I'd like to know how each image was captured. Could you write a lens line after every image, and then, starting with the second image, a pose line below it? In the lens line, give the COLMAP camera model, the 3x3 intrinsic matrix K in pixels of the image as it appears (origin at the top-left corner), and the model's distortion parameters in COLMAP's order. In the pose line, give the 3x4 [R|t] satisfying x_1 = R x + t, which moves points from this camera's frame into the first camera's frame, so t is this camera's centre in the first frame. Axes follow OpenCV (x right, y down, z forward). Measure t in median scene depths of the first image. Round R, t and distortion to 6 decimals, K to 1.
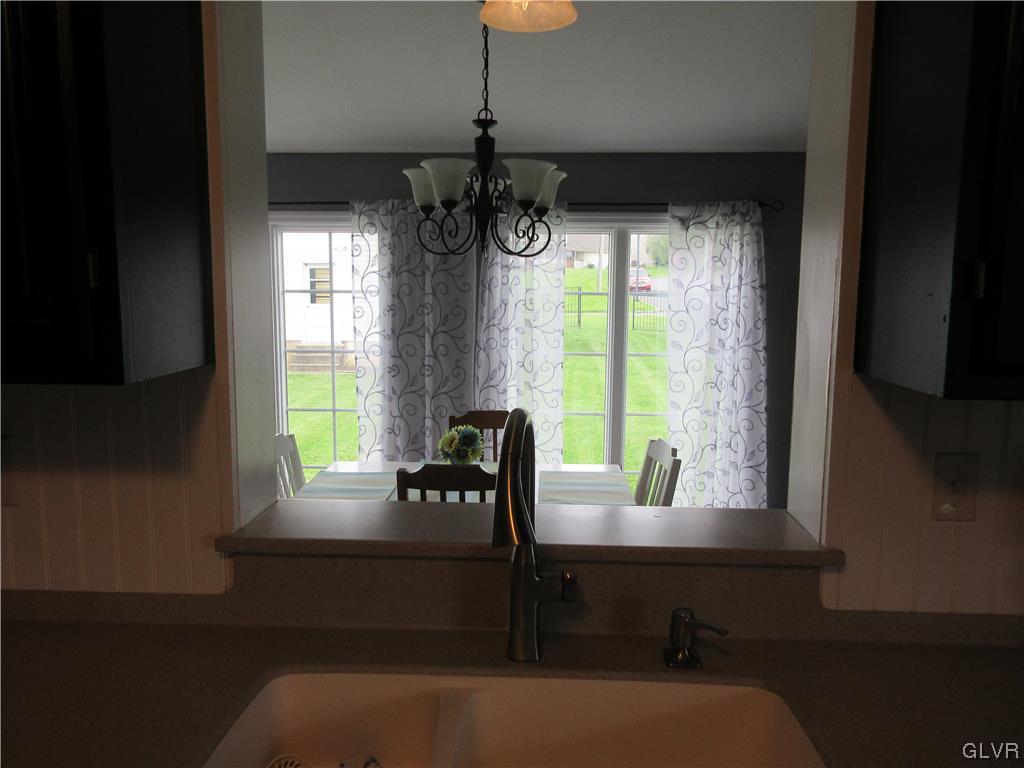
lens RADIAL K [[756.6, 0, 515.9], [0, 756.6, 379.5], [0, 0, 1]] dist [0.006456, 0.001559]
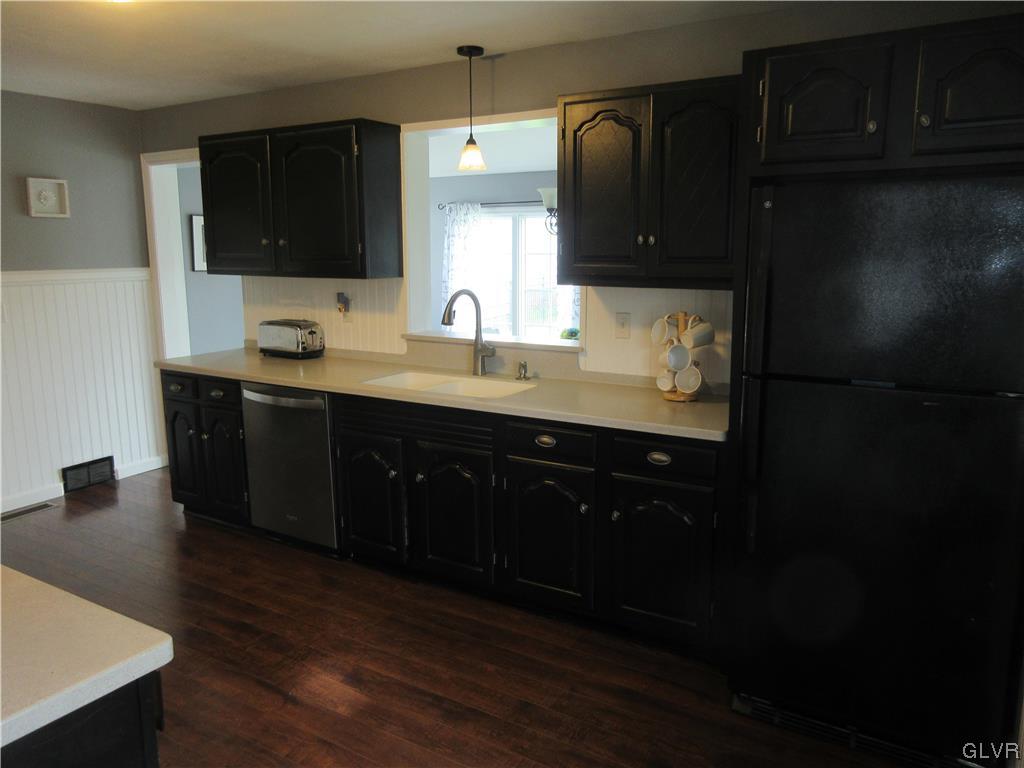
lens RADIAL K [[756.6, 0, 512.7], [0, 756.6, 383.5], [0, 0, 1]] dist [0.006456, 0.001559]
pose [[0.872022, 0.079962, -0.482891, 1.437056], [-0.054958, 0.996322, 0.065737, 0.180323], [0.486371, -0.030785, 0.873210, -1.400470]]
